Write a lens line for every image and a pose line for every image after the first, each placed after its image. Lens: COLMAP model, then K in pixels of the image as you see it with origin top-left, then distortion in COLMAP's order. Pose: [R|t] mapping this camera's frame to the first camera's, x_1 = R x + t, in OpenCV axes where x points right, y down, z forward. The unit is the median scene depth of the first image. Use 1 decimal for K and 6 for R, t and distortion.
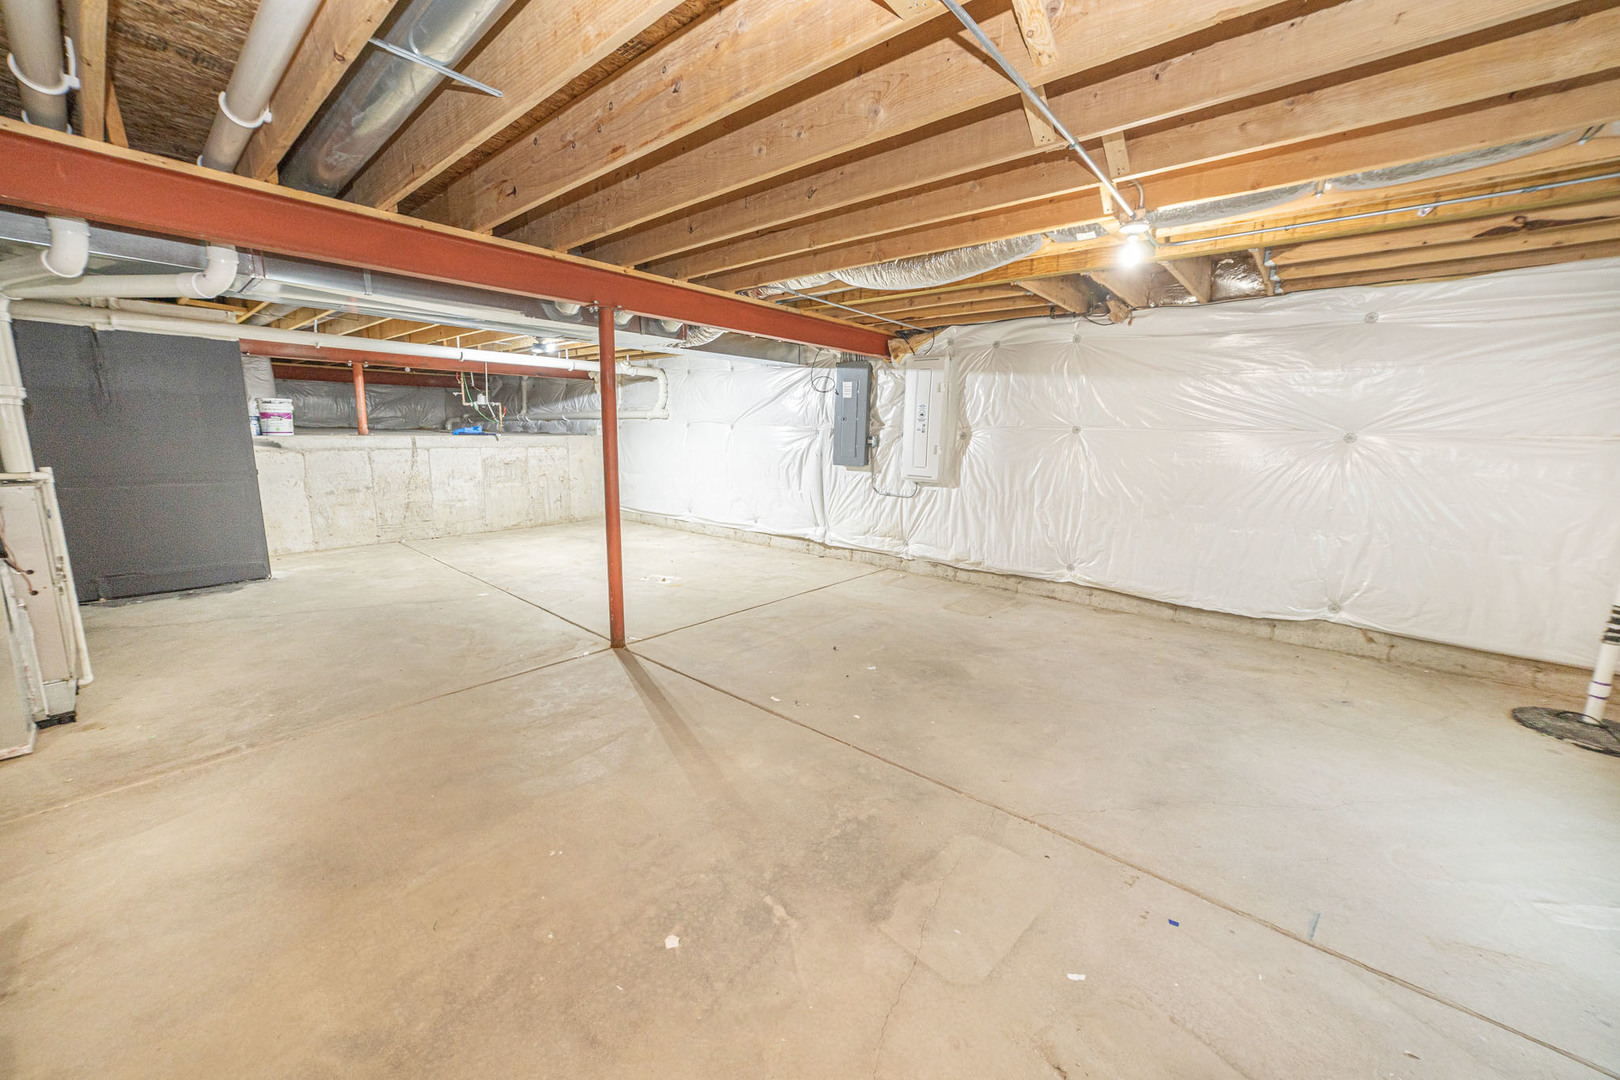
lens RADIAL K [[611.0, 0, 808.9], [0, 611.0, 538.3], [0, 0, 1]] dist [-0.030078, 0.011438]
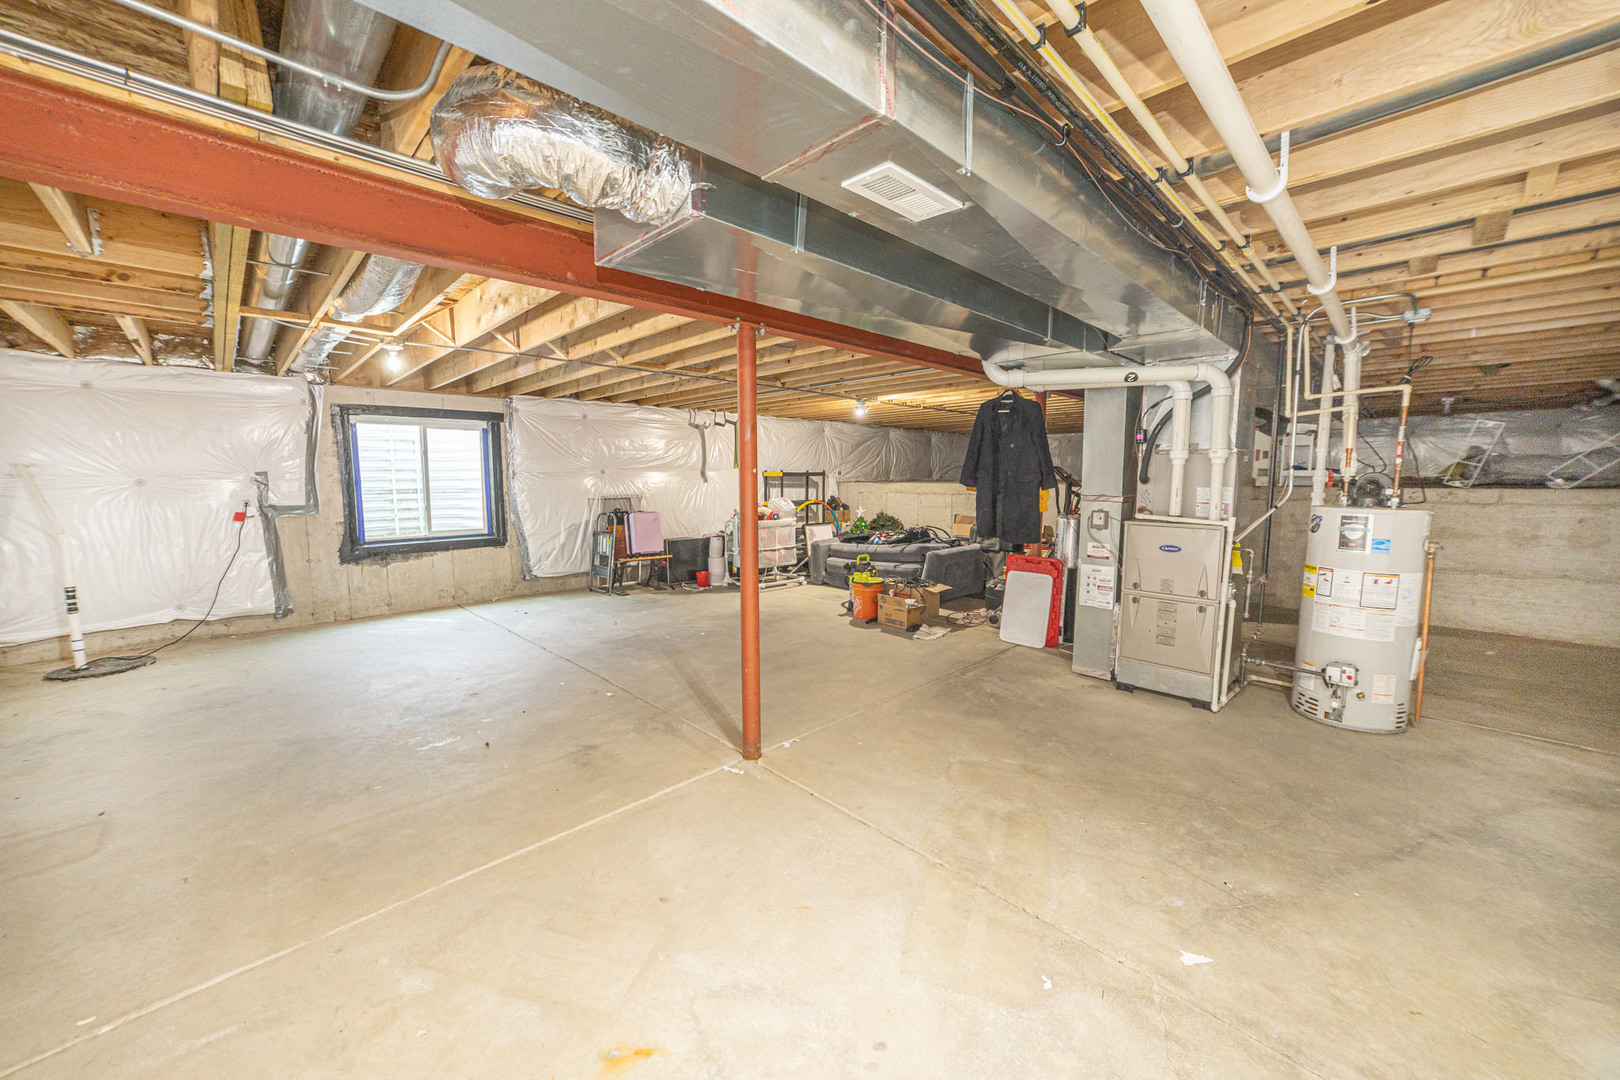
lens RADIAL K [[611.0, 0, 808.9], [0, 611.0, 538.3], [0, 0, 1]] dist [-0.030078, 0.011438]
pose [[-0.996085, -0.021660, 0.085709, -0.497149], [0.002351, 0.962687, 0.270608, -0.333052], [-0.088373, 0.269750, -0.958867, 1.852718]]
